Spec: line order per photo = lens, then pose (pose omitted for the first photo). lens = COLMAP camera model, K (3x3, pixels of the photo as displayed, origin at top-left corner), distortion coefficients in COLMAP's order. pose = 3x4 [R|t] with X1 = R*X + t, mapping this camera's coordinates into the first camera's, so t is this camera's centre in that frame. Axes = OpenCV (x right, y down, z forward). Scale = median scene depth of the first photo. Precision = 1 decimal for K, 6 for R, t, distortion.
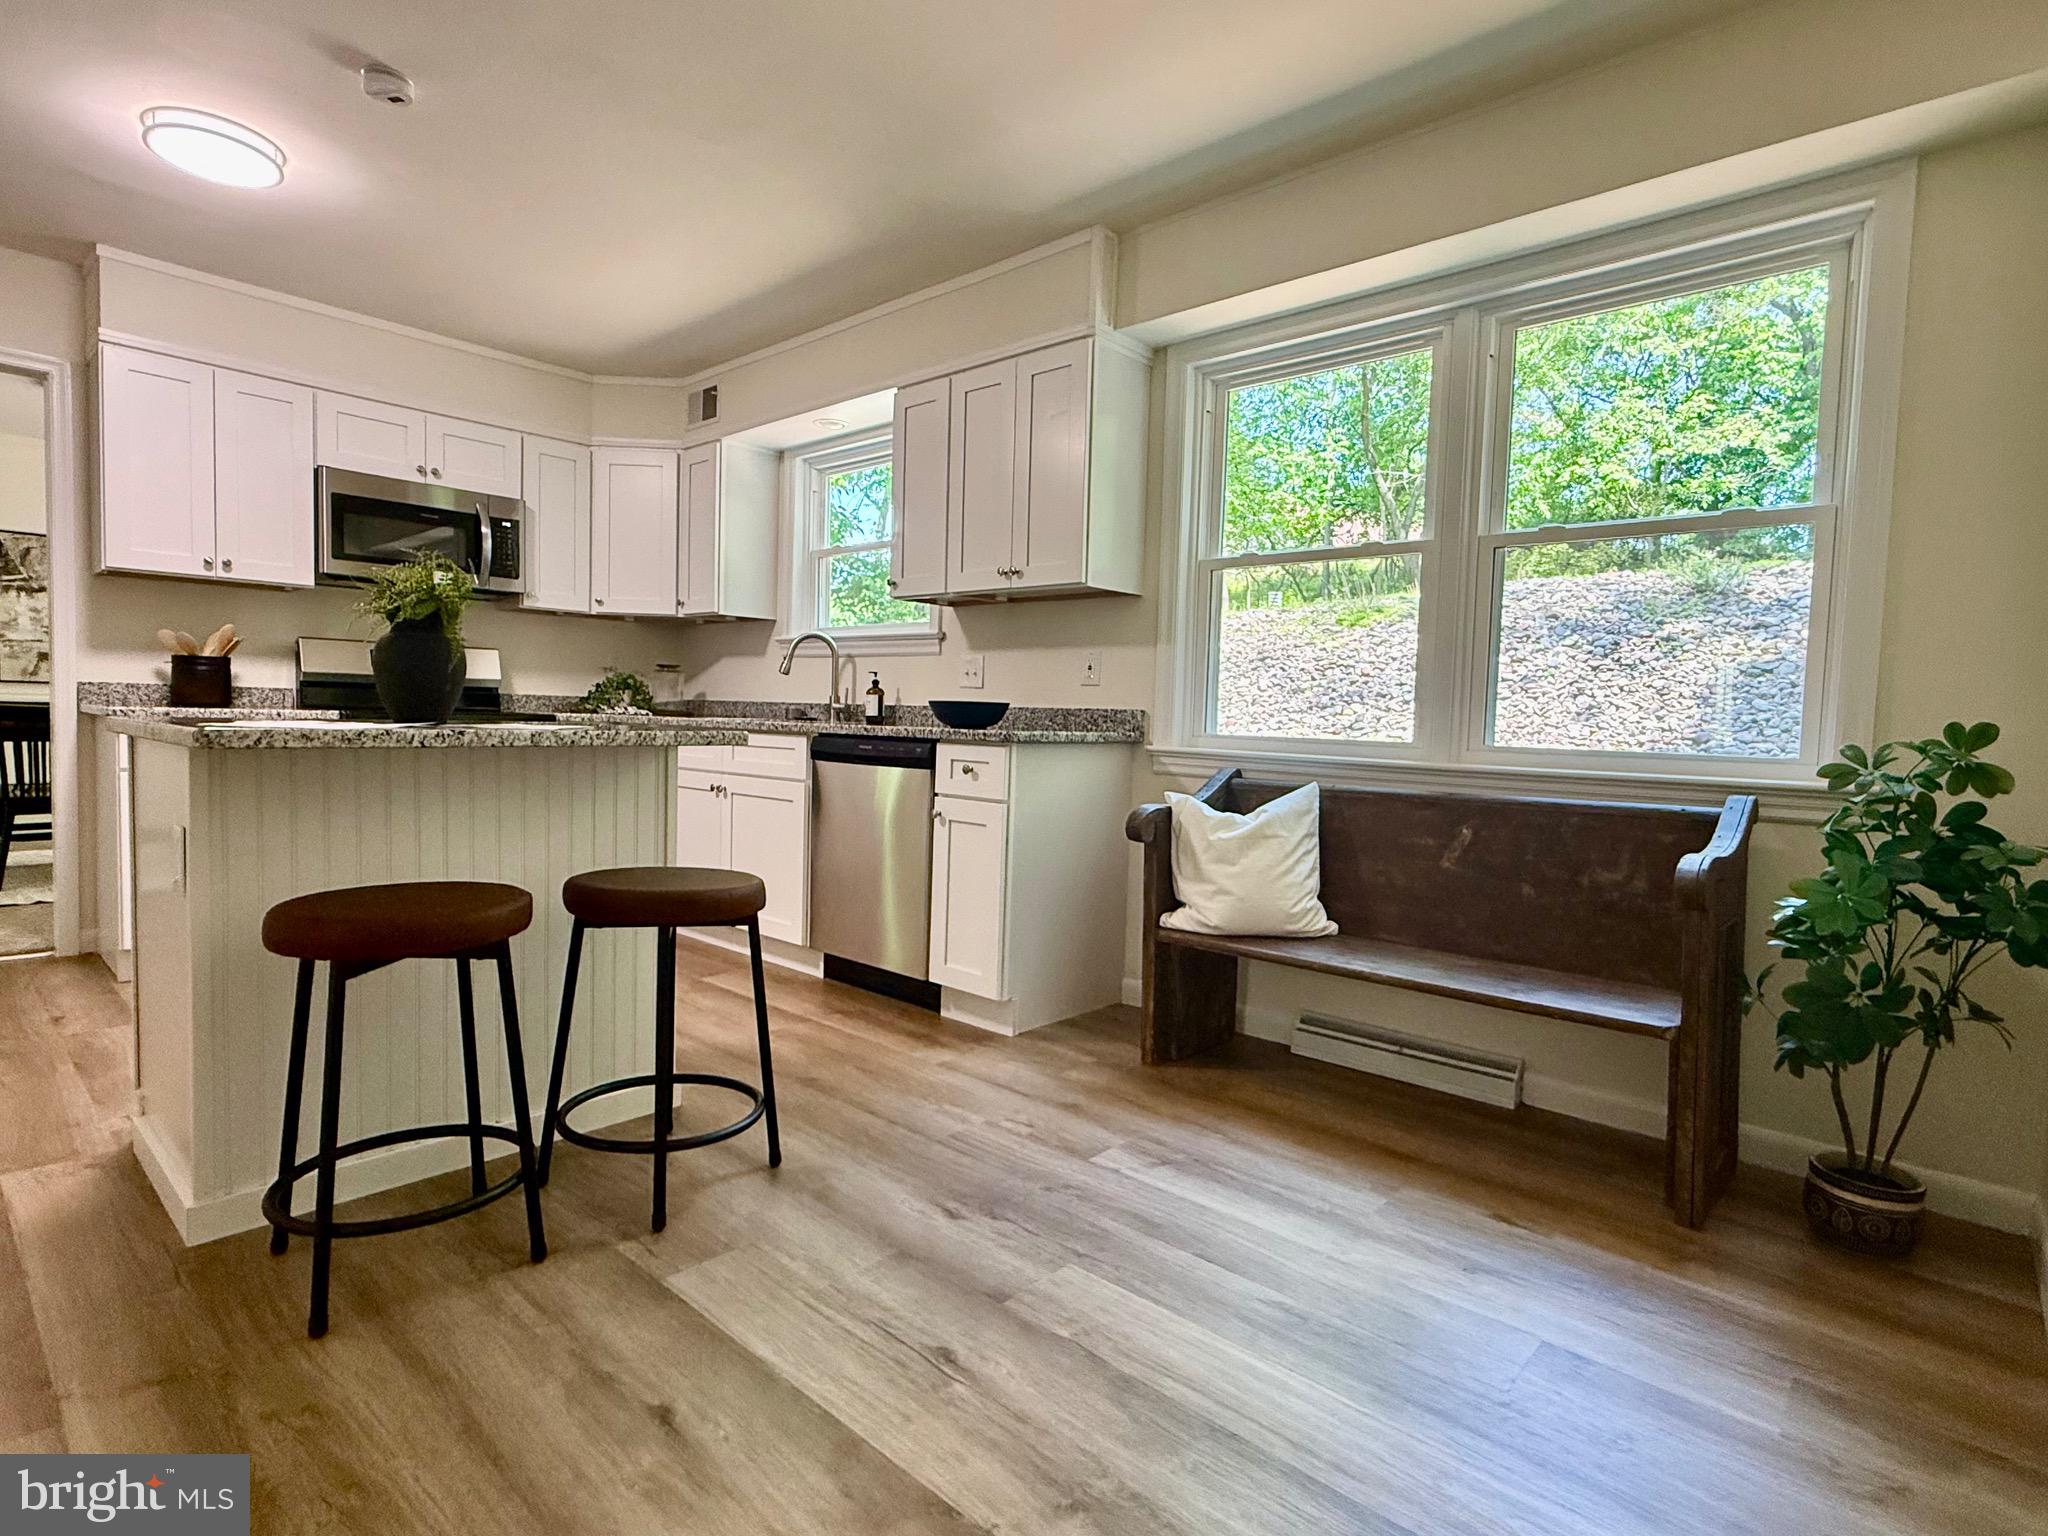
lens RADIAL K [[1030.8, 0, 1021.4], [0, 1030.8, 766.5], [0, 0, 1]] dist [0.003617, -0.003634]
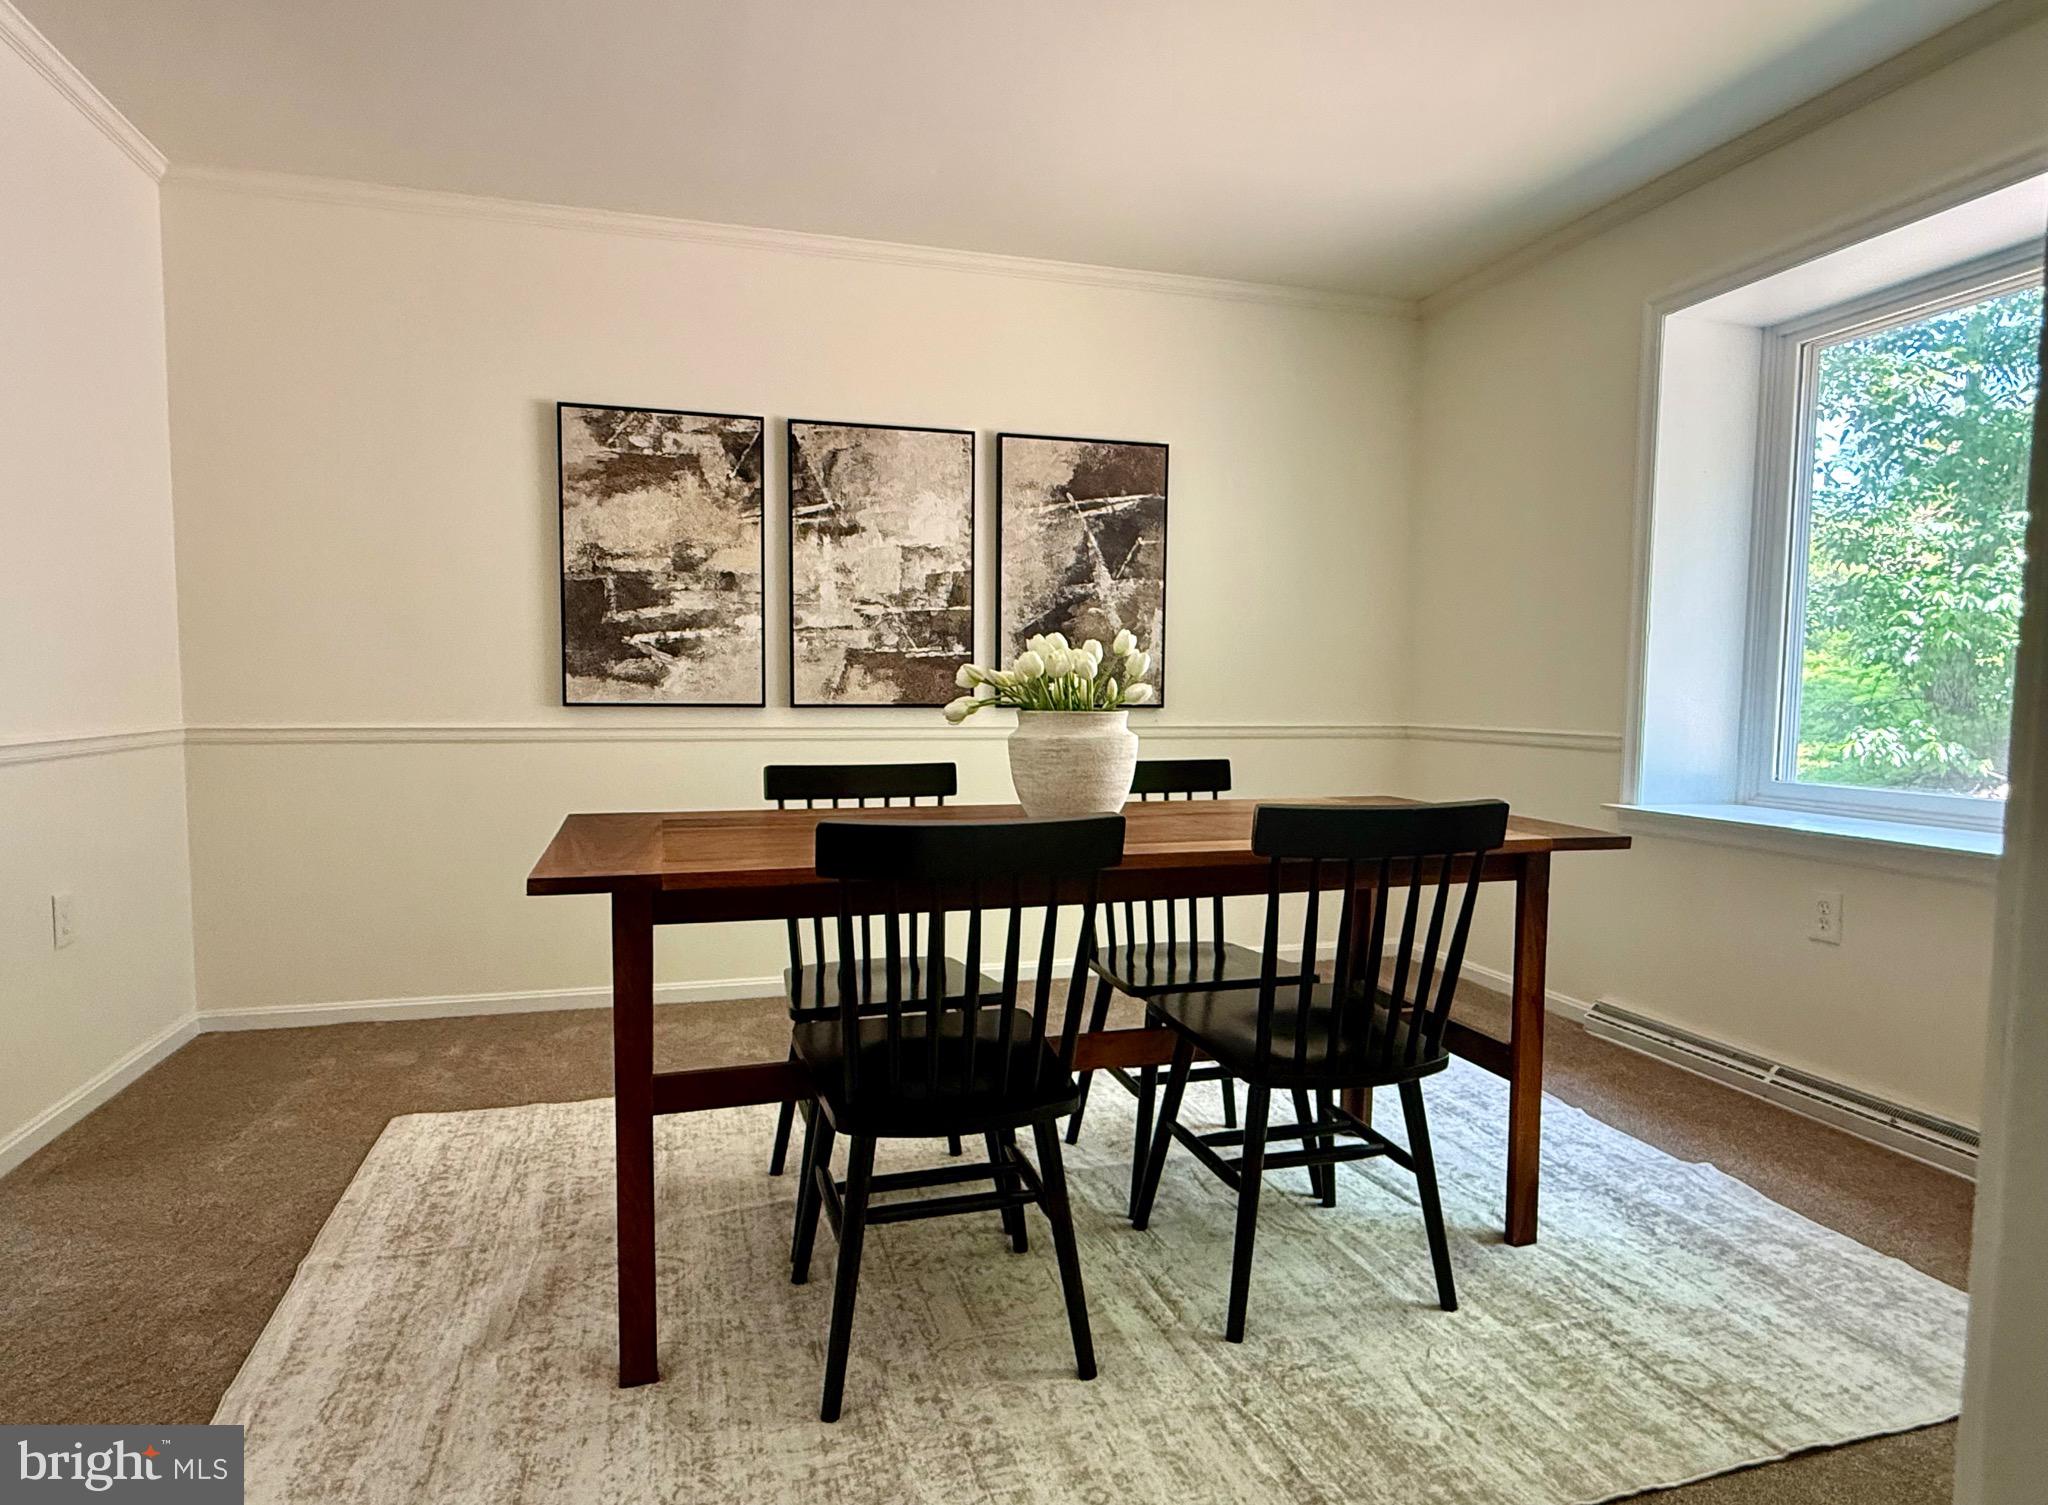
lens RADIAL K [[1161.0, 0, 1019.2], [0, 1161.0, 761.1], [0, 0, 1]] dist [-0.004321, -0.000837]
pose [[0.846746, 0.006833, -0.531953, -1.291052], [-0.006074, 0.999977, 0.003175, -0.128000], [0.531962, 0.000543, 0.846768, 1.247687]]
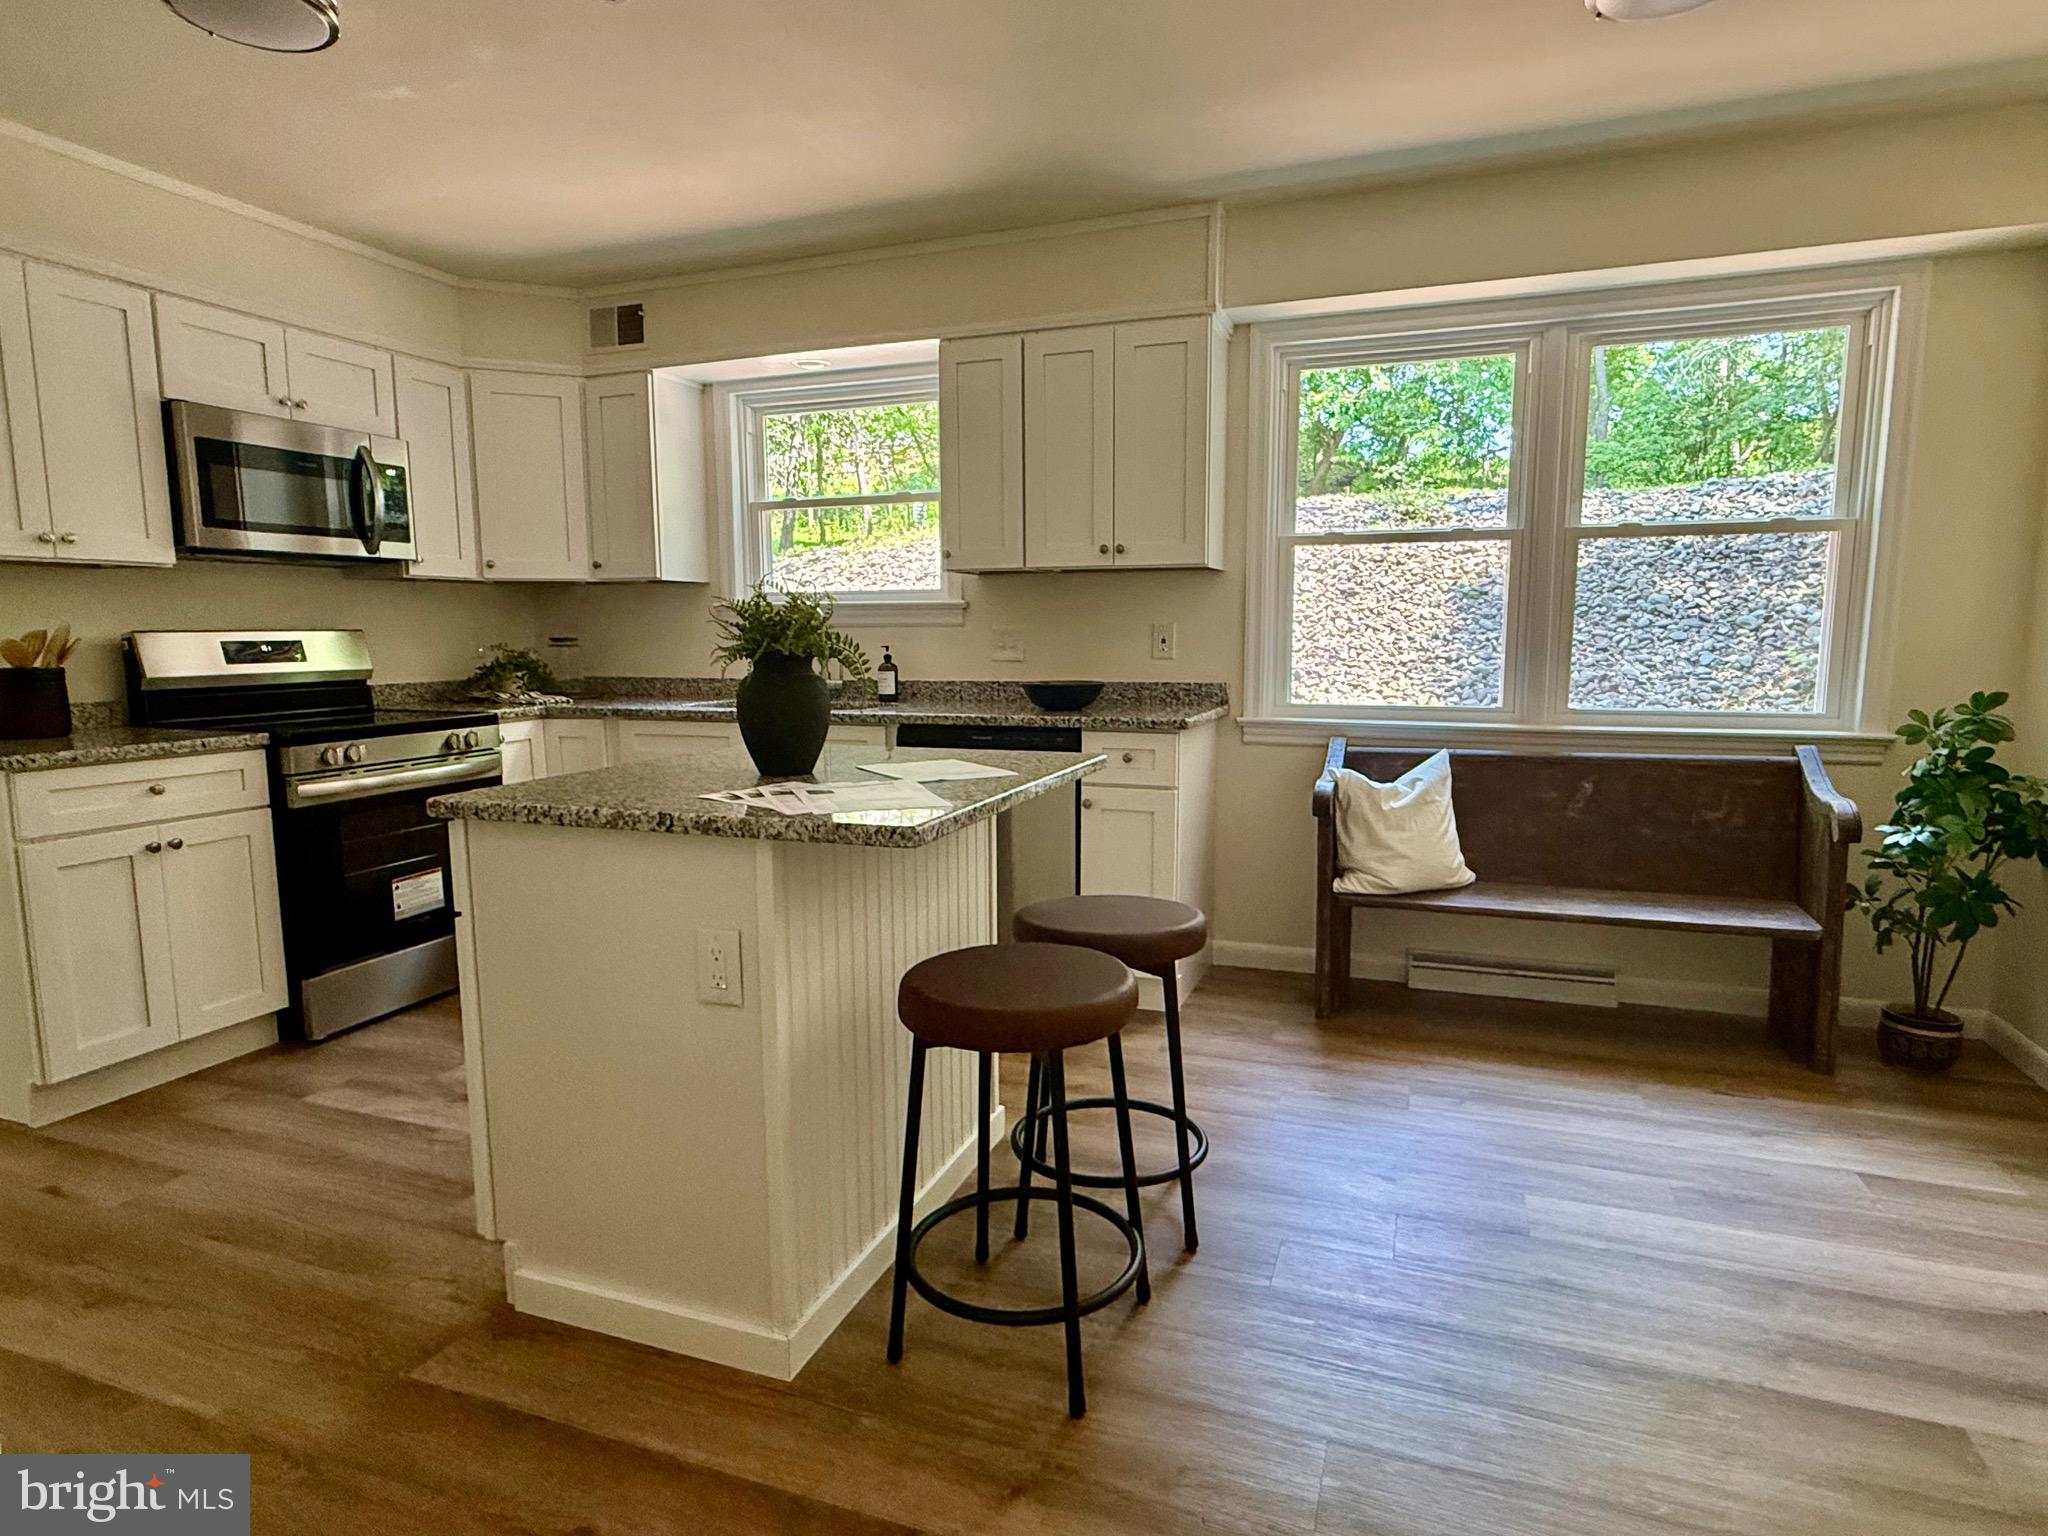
lens RADIAL K [[1142.4, 0, 1007.5], [0, 1142.4, 770.0], [0, 0, 1]] dist [-0.000166, 0.000001]
pose [[0.931864, -0.079515, 0.353986, -0.621733], [0.051678, 0.994830, 0.087424, -0.098854], [-0.359107, -0.063174, 0.931156, 0.015130]]
